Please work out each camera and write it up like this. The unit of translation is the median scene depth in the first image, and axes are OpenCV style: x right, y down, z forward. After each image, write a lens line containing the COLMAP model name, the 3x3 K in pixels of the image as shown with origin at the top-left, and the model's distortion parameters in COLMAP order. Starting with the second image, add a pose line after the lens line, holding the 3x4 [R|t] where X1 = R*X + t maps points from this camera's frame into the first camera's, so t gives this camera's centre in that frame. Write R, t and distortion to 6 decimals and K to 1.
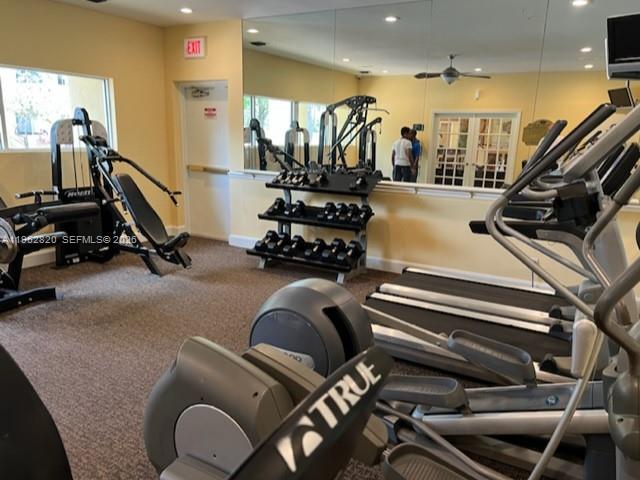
lens RADIAL K [[485.1, 0, 327.2], [0, 485.1, 243.0], [0, 0, 1]] dist [0.006318, -0.004464]
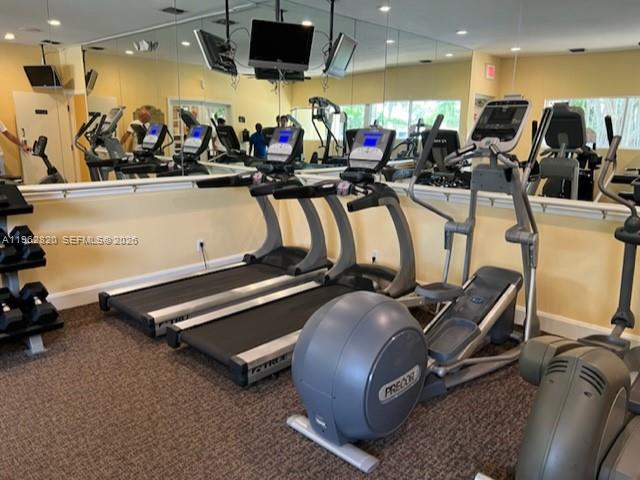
lens RADIAL K [[485.1, 0, 327.2], [0, 485.1, 243.0], [0, 0, 1]] dist [0.006318, -0.004464]
pose [[0.229487, -0.244170, 0.942187, -0.474313], [0.199401, 0.959284, 0.200033, -0.111781], [-0.952667, 0.141968, 0.268831, 0.457324]]
